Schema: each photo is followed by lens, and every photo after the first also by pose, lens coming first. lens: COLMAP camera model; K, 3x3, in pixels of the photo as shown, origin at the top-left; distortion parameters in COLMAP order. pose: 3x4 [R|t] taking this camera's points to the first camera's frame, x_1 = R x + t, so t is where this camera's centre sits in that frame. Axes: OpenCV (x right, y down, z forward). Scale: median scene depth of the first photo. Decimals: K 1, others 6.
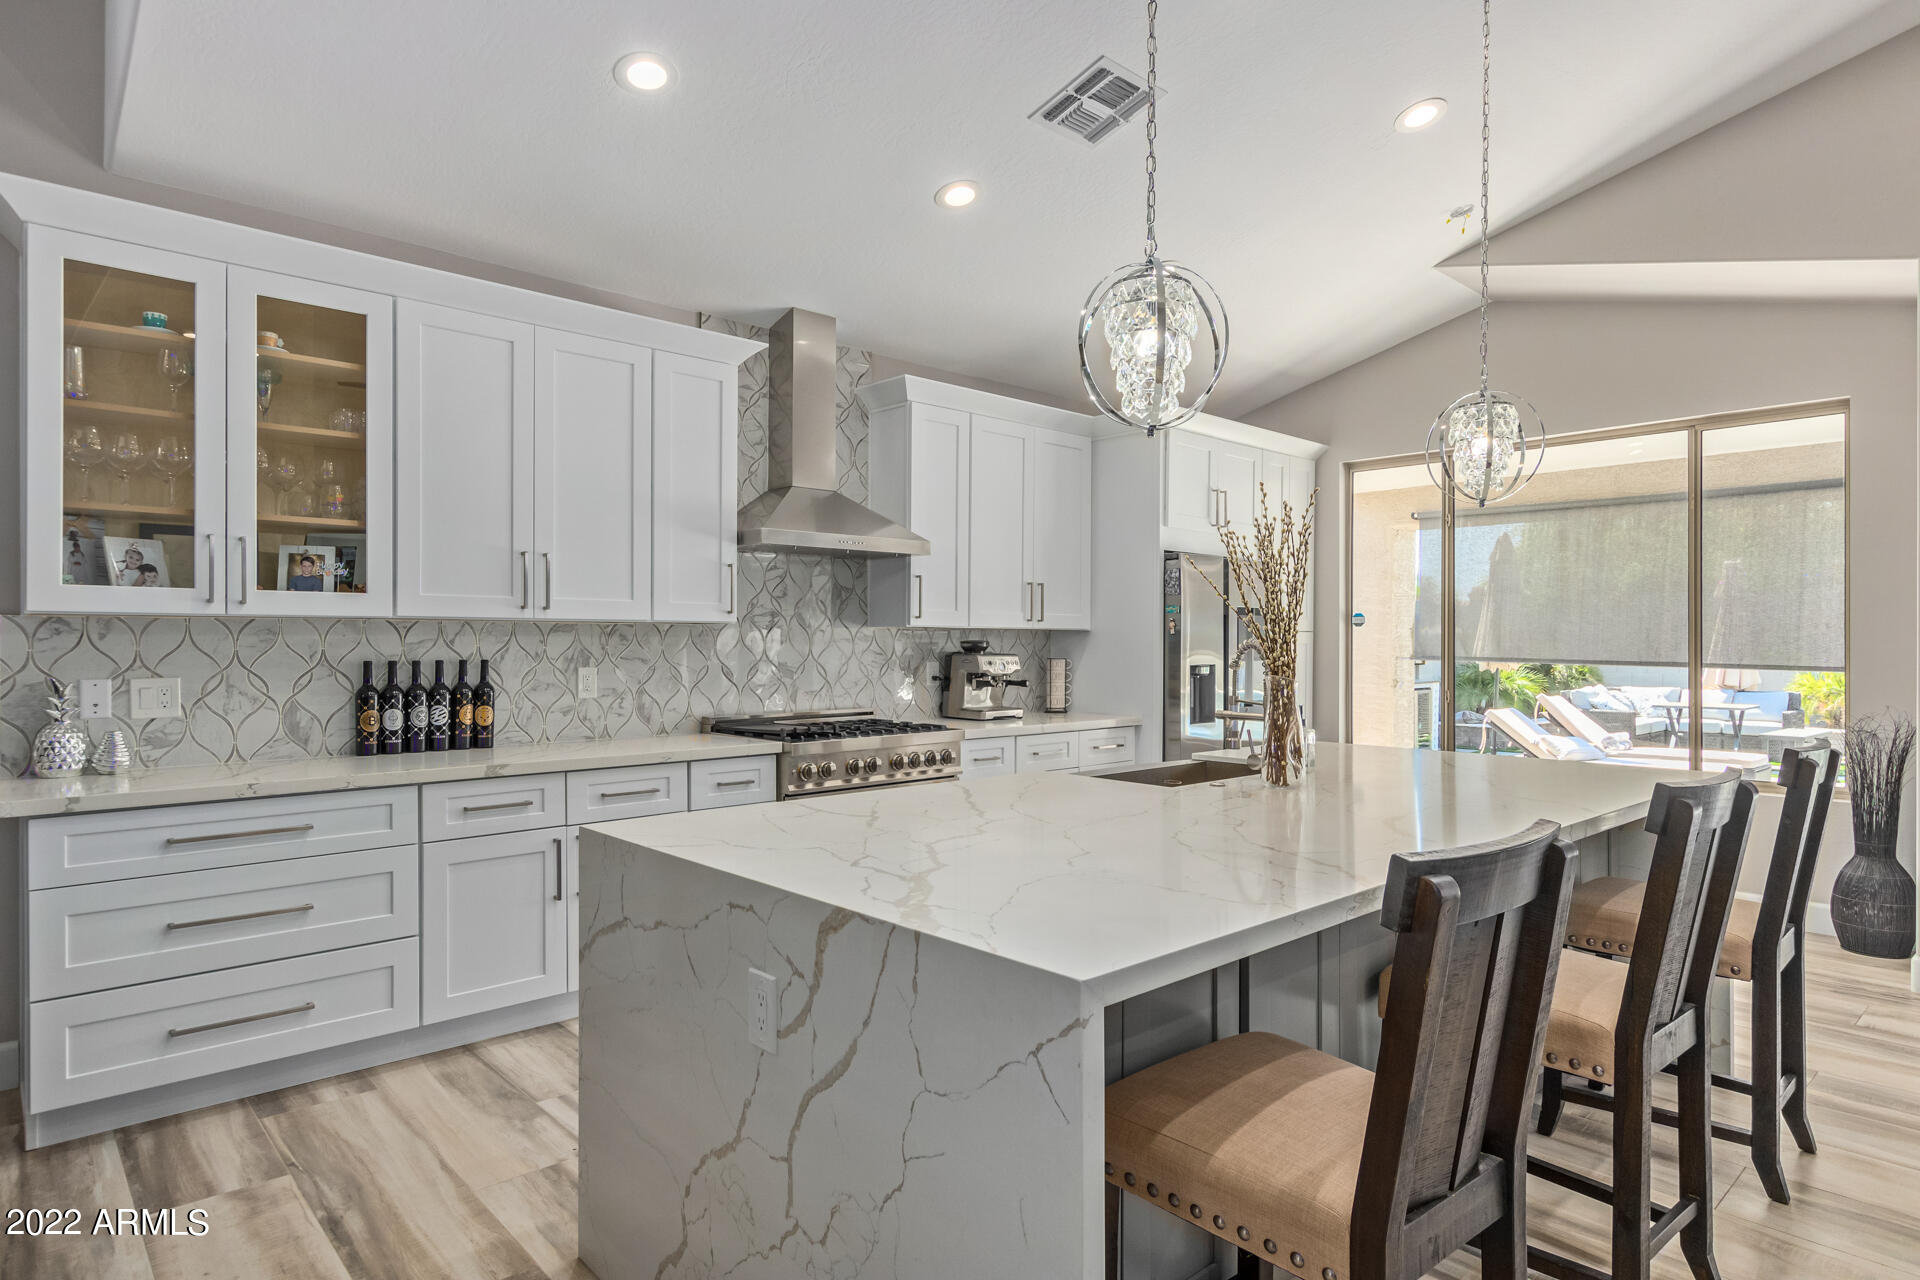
lens RADIAL K [[1079.6, 0, 973.1], [0, 1079.6, 635.2], [0, 0, 1]] dist [0.017912, 0.007151]
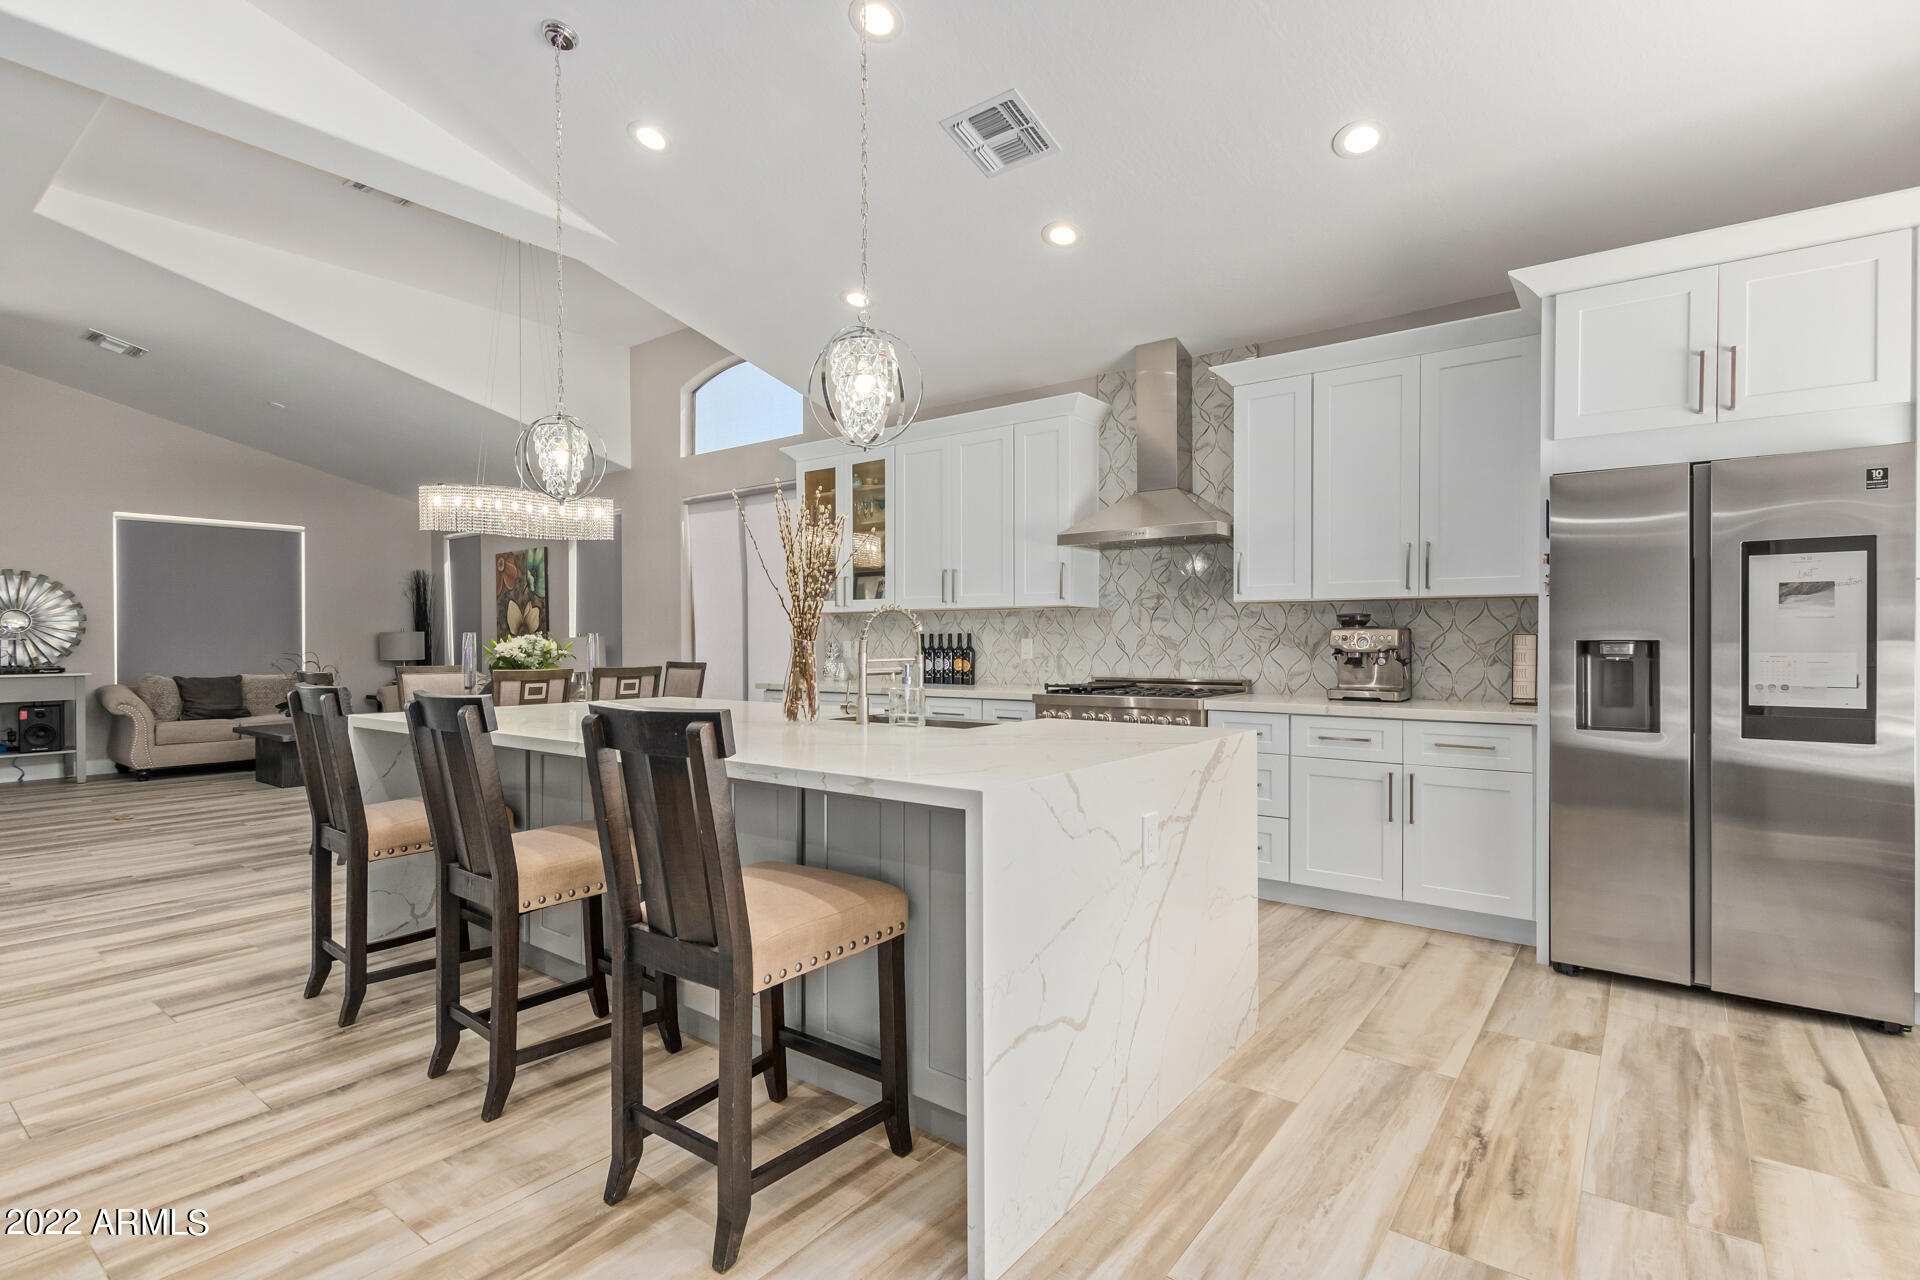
lens RADIAL K [[936.7, 0, 952.4], [0, 936.7, 615.0], [0, 0, 1]] dist [0.024656, -0.005806]
pose [[0.162092, -0.031123, -0.986285, 1.014707], [0.006252, 0.999515, -0.030513, 0.039537], [0.986756, -0.001221, 0.162208, 0.750041]]
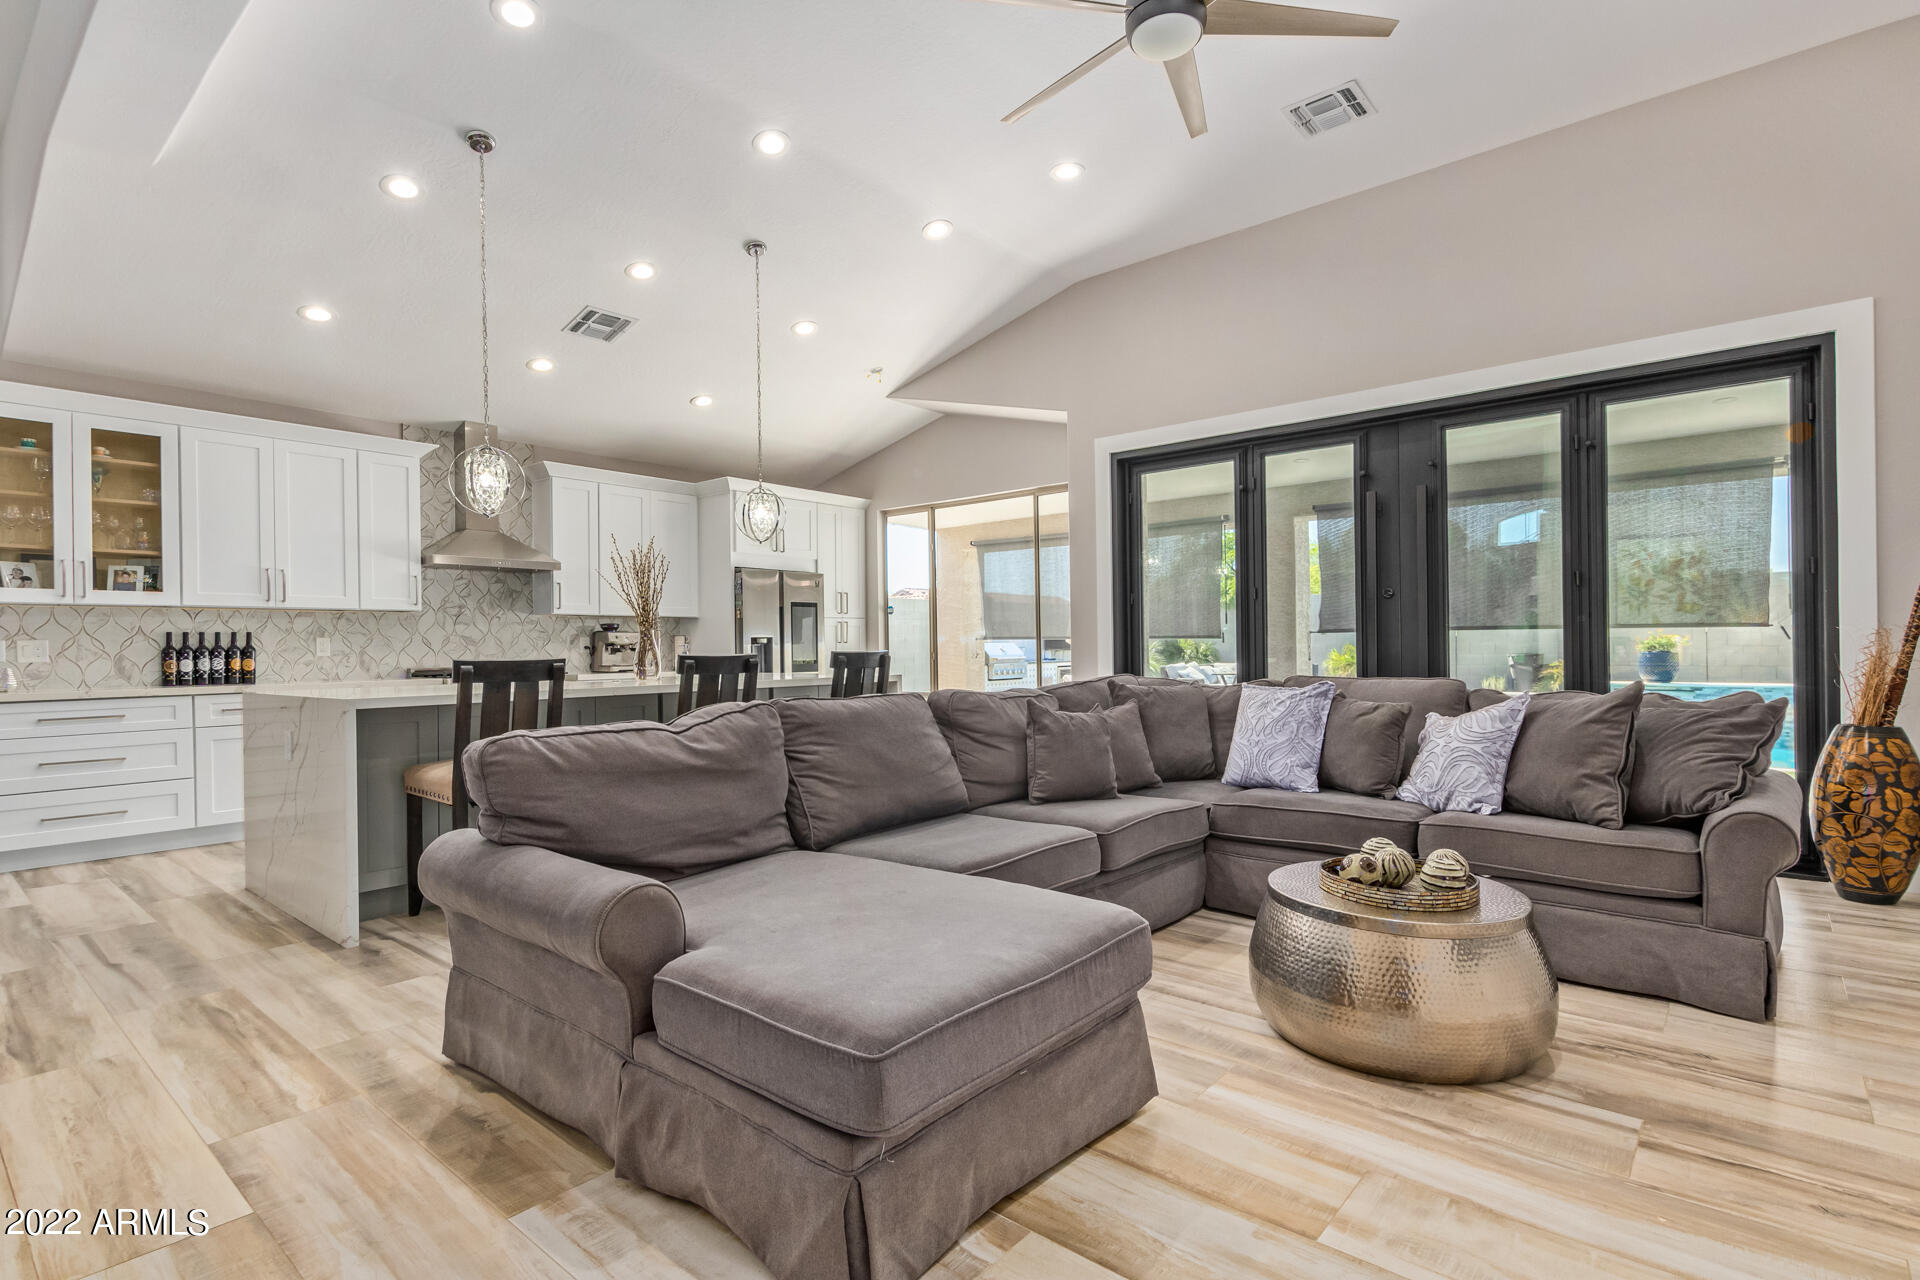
lens RADIAL K [[936.7, 0, 959.3], [0, 936.7, 642.2], [0, 0, 1]] dist [0.024656, -0.005806]
pose [[0.993438, -0.014453, 0.113456, 0.499268], [0.014503, 0.999895, 0.000383, 0.055209], [-0.113450, 0.001265, 0.993543, -0.620099]]
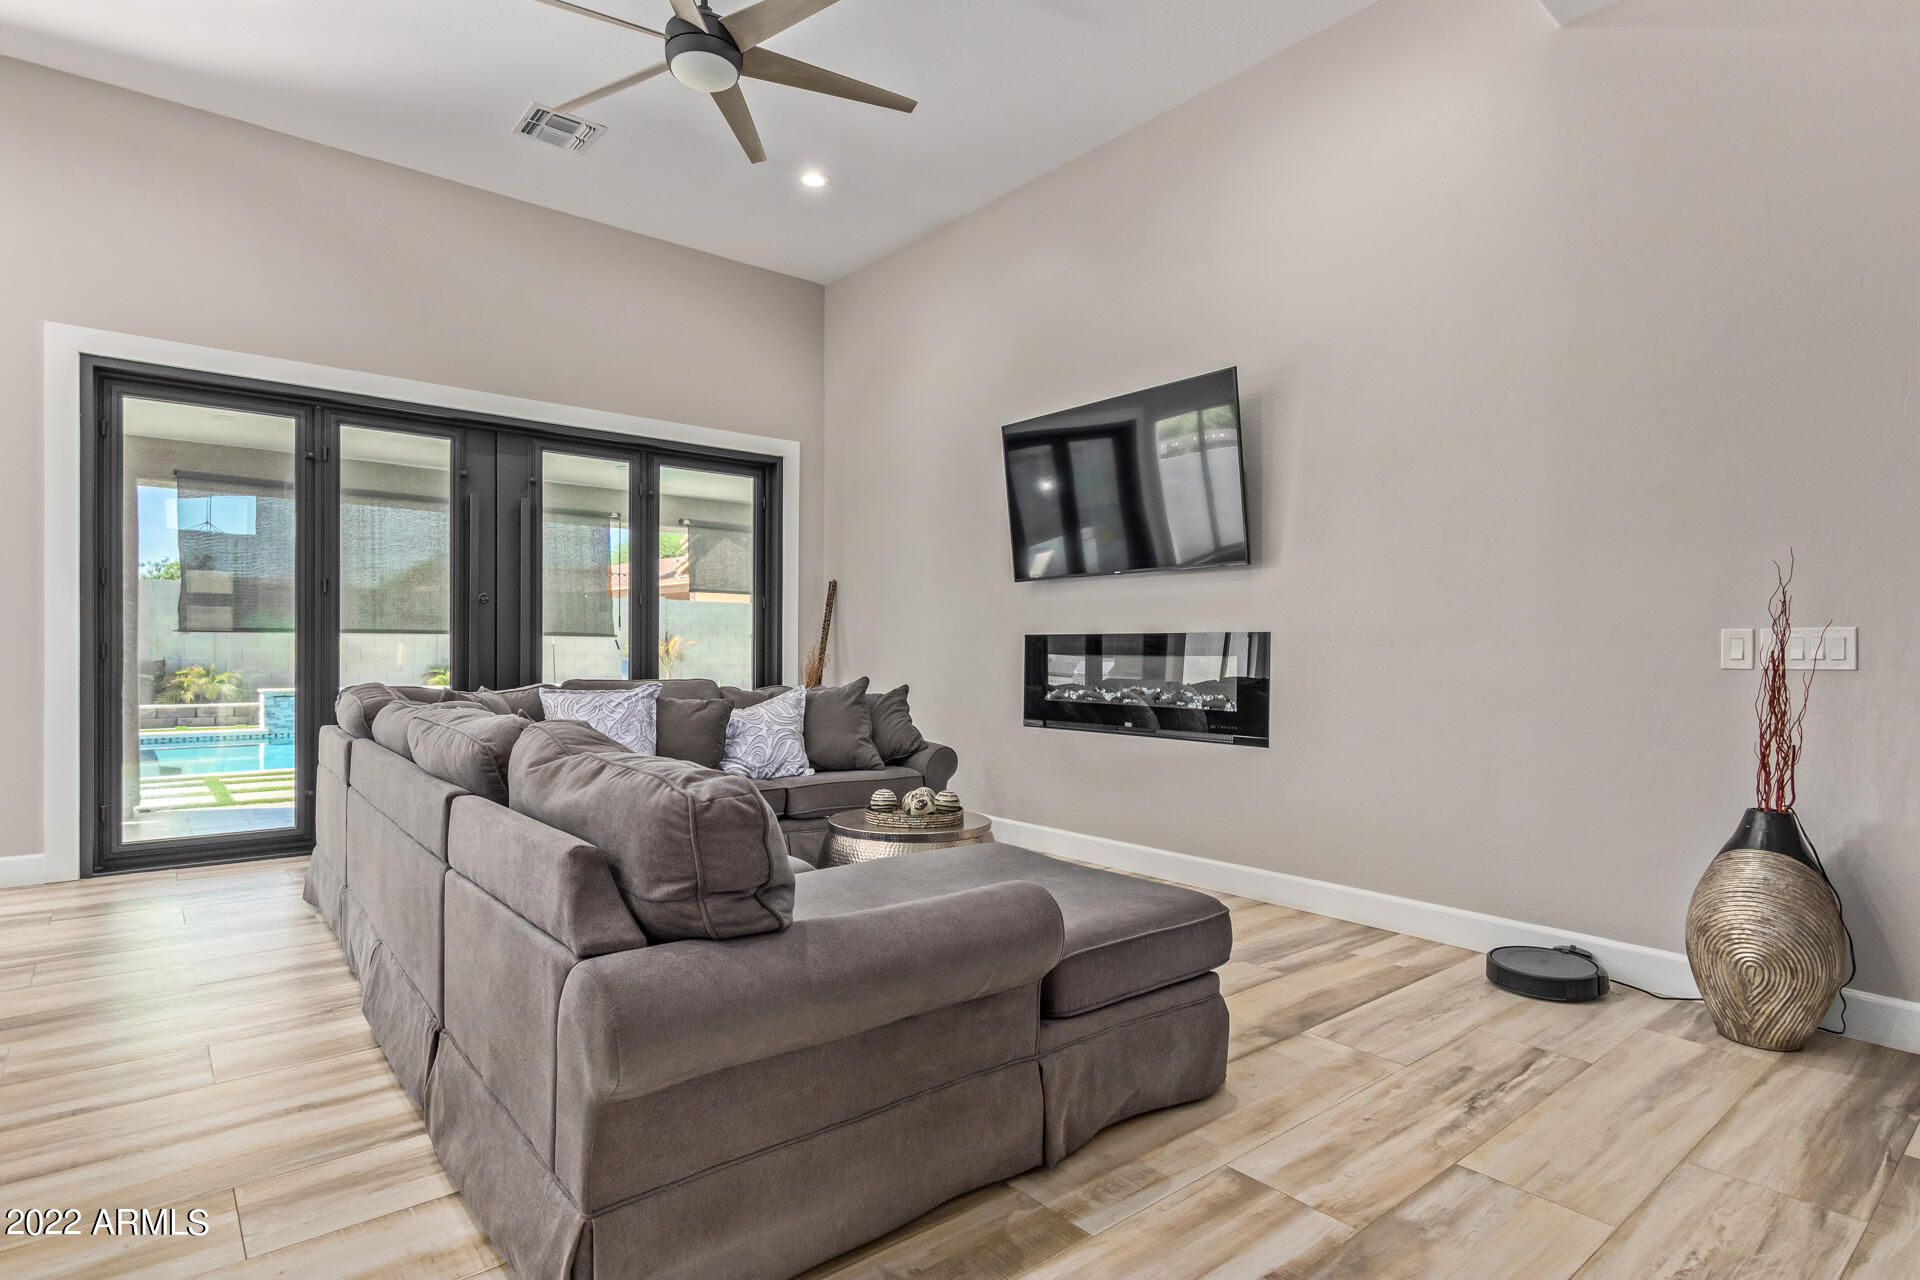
lens RADIAL K [[992.2, 0, 964.4], [0, 992.2, 664.8], [0, 0, 1]] dist [0.004047, 0.001147]
pose [[0.047576, -0.016654, 0.998729, -0.134216], [-0.009682, 0.999806, 0.017133, 0.057788], [-0.998821, -0.010485, 0.047405, -0.095313]]
